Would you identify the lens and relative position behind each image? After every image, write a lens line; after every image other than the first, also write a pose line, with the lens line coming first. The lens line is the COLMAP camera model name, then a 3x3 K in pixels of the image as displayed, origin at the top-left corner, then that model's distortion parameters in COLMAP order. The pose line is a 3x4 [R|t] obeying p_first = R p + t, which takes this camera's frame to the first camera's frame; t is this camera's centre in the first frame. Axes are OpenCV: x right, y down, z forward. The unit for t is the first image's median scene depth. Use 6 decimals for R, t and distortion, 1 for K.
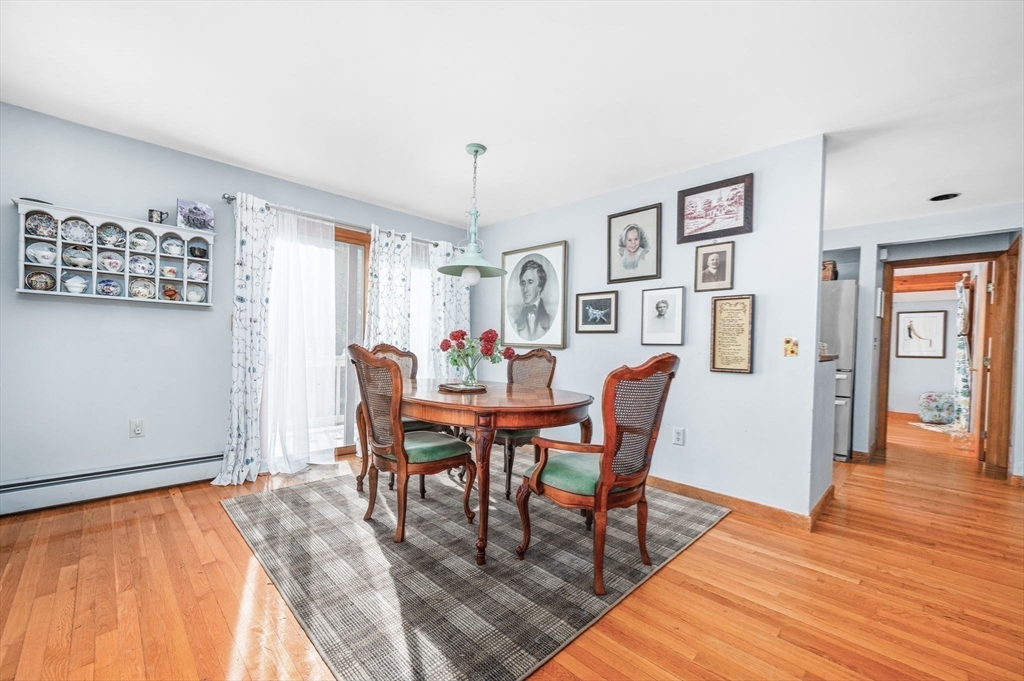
lens RADIAL K [[410.9, 0, 512.5], [0, 410.9, 356.3], [0, 0, 1]] dist [-0.000965, -0.000191]
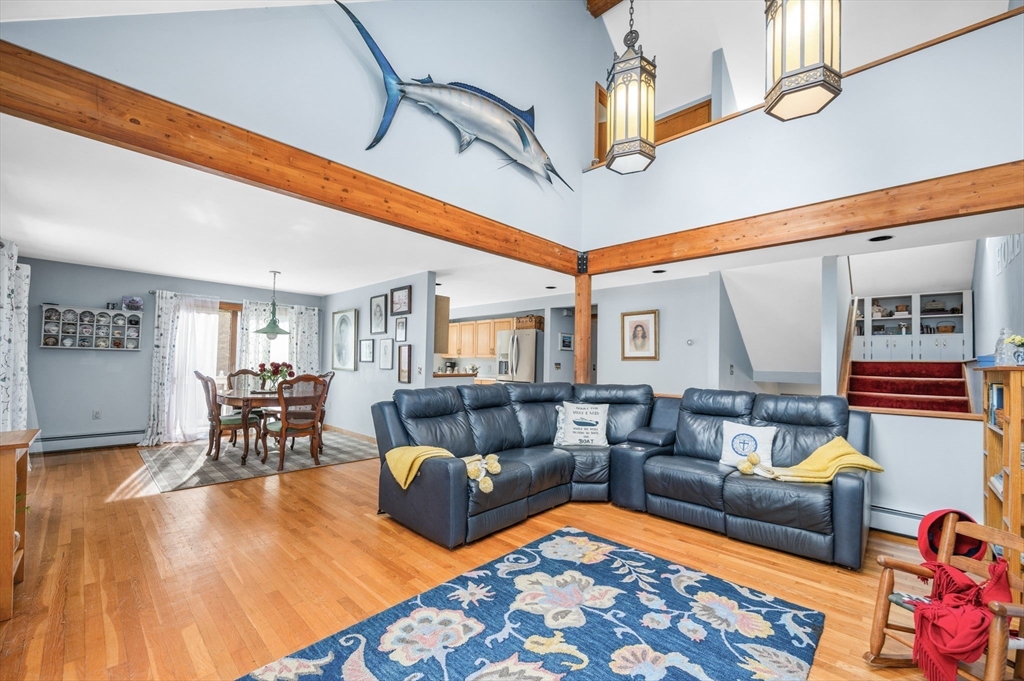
lens RADIAL K [[410.9, 0, 512.5], [0, 410.9, 356.3], [0, 0, 1]] dist [-0.000965, -0.000191]
pose [[0.999611, -0.006312, 0.027151, 0.924709], [0.007542, 0.998938, -0.045461, 0.004094], [-0.026835, 0.045648, 0.998597, -0.928546]]
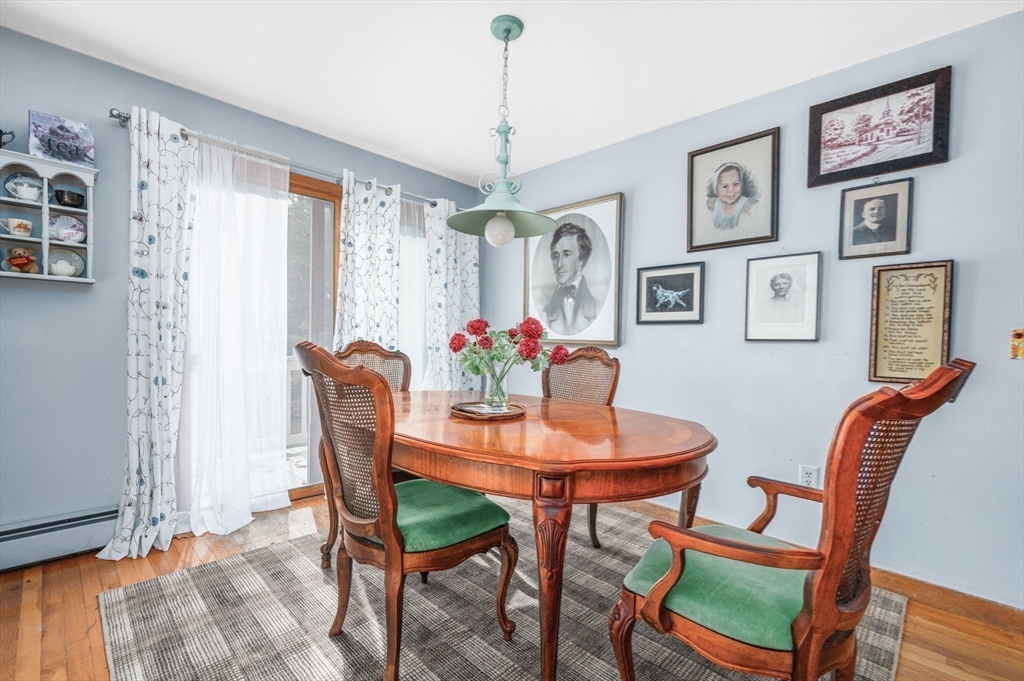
lens RADIAL K [[448.4, 0, 511.2], [0, 448.4, 357.6], [0, 0, 1]] dist [-0.001655, -0.000118]
pose [[0.999919, -0.003931, 0.012106, -0.085023], [0.003802, 0.999936, 0.010681, -0.010396], [-0.012147, -0.010634, 0.999870, 0.287902]]
